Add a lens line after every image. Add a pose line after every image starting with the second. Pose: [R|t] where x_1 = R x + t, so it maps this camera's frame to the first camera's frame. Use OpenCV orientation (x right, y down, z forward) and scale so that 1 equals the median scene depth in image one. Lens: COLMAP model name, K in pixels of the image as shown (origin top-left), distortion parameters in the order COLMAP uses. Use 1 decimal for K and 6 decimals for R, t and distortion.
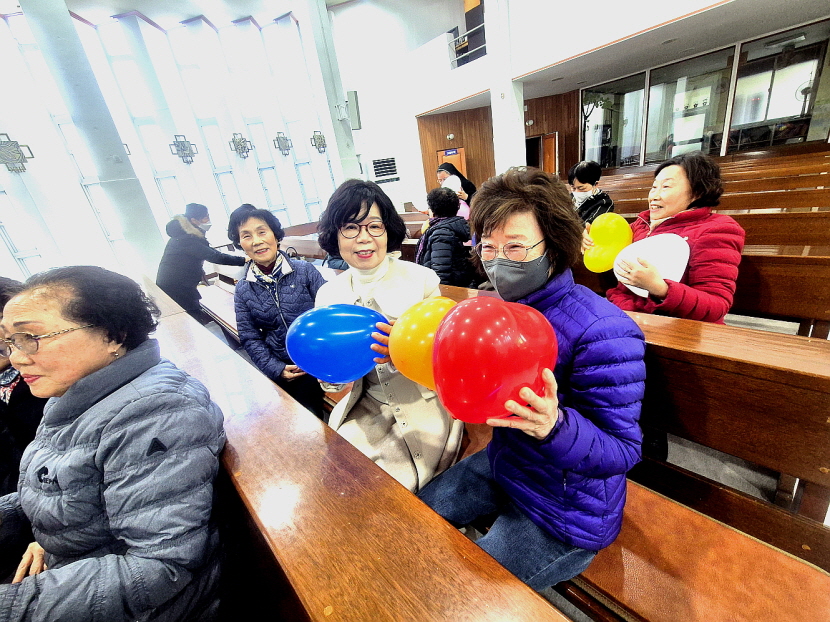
lens RADIAL K [[343.8, 0, 414.0], [0, 343.8, 306.7], [0, 0, 1]] dist [-0.003871, 0.000863]
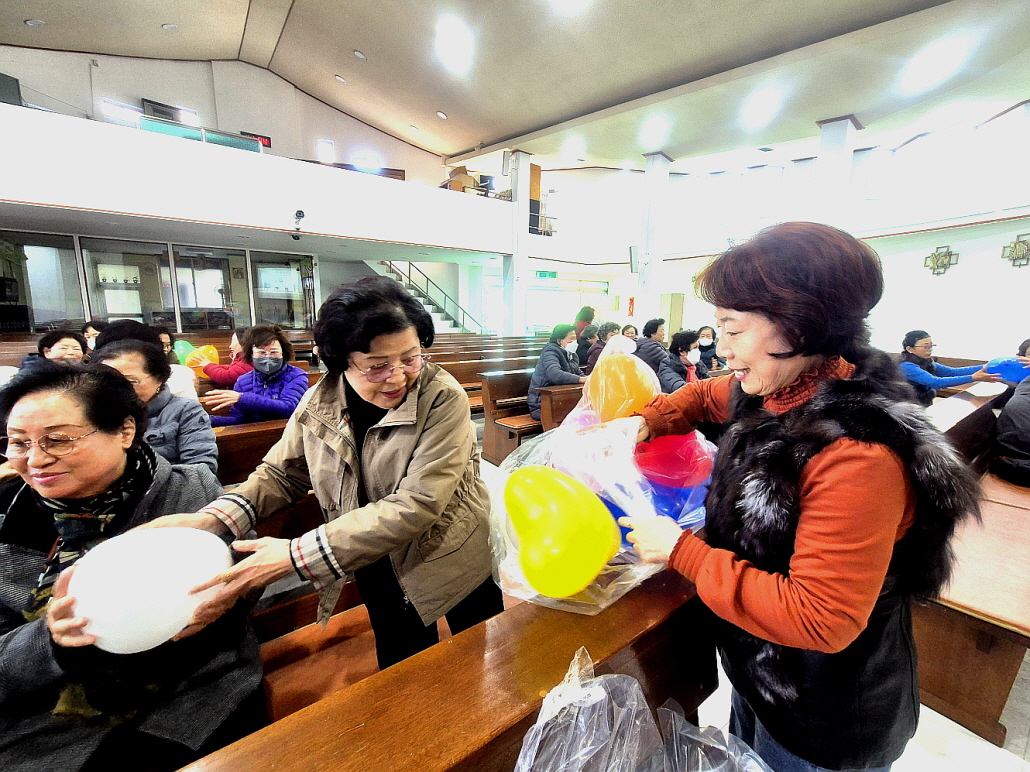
lens RADIAL K [[422.3, 0, 513.3], [0, 422.3, 383.6], [0, 0, 1]] dist [-0.000941, -0.000076]
pose [[0.133502, -0.013886, 0.990951, -0.278361], [0.308777, 0.950714, -0.028277, 0.077333], [-0.941719, 0.309758, 0.131210, -0.124342]]
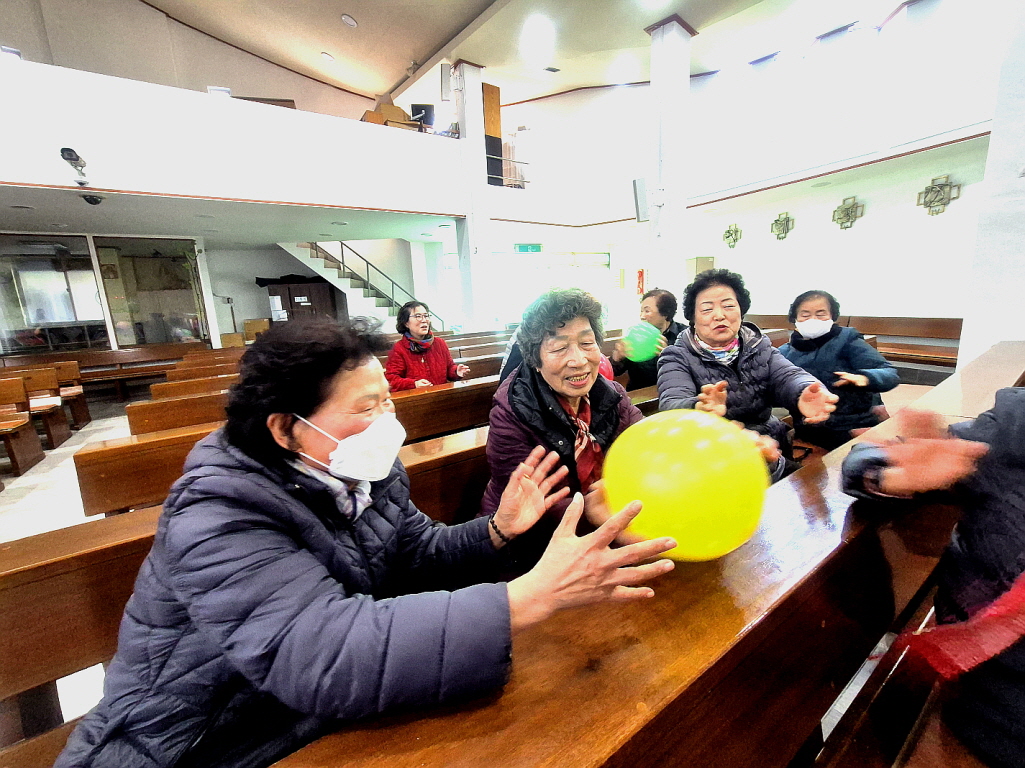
lens RADIAL K [[420.3, 0, 510.8], [0, 420.3, 381.6], [0, 0, 1]] dist [-0.000941, -0.000076]
pose [[0.155127, -0.046195, 0.986814, 0.147317], [0.371905, 0.928149, -0.015014, 0.043969], [-0.915217, 0.369330, 0.161161, -0.182277]]
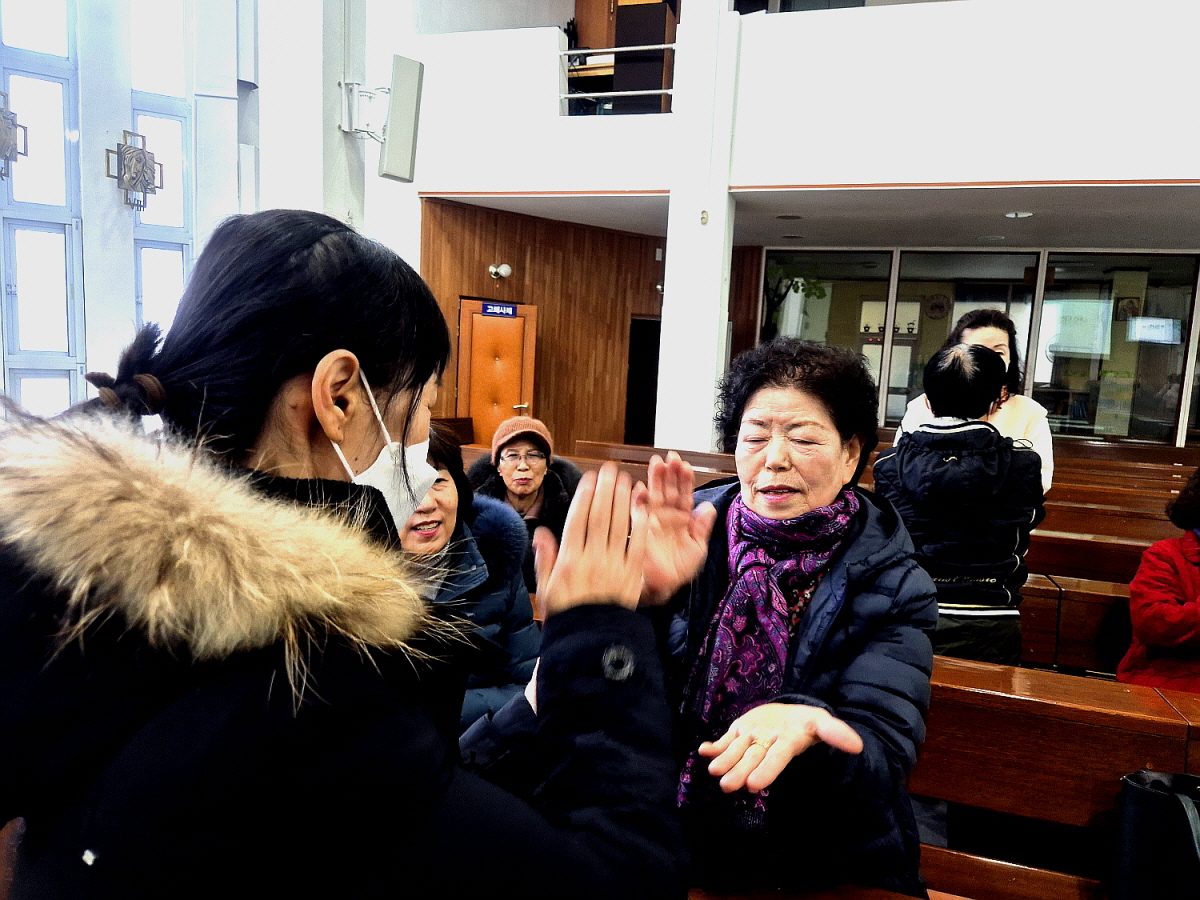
lens RADIAL K [[807.1, 0, 600.0], [0, 807.1, 450.0], [0, 0, 1]] dist [0.079582, -0.076311]
pose [[0.849901, 0.139369, 0.508177, -0.261851], [-0.002243, 0.965338, -0.260995, -0.083958], [-0.526937, 0.220680, 0.820754, 0.296263]]
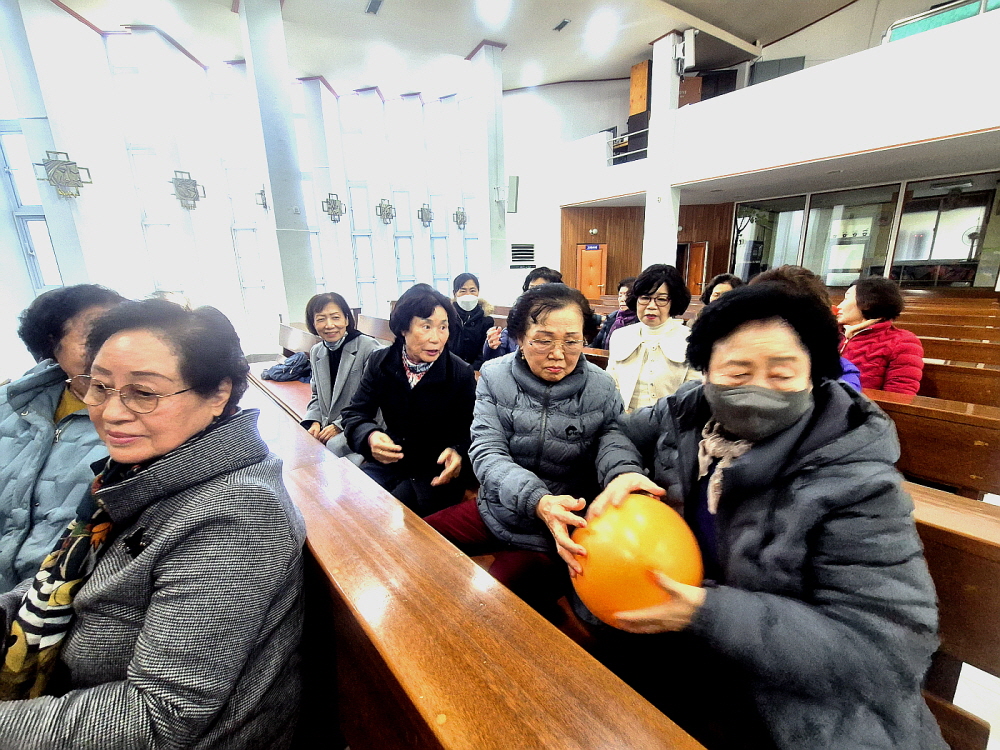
lens RADIAL K [[410.6, 0, 501.6], [0, 410.6, 366.0], [0, 0, 1]] dist [0.000931, -0.000467]
pose [[0.990322, 0.138374, -0.010750, -0.093924], [-0.138668, 0.983213, -0.118586, 0.043625], [-0.005840, 0.118929, 0.992886, -0.085671]]
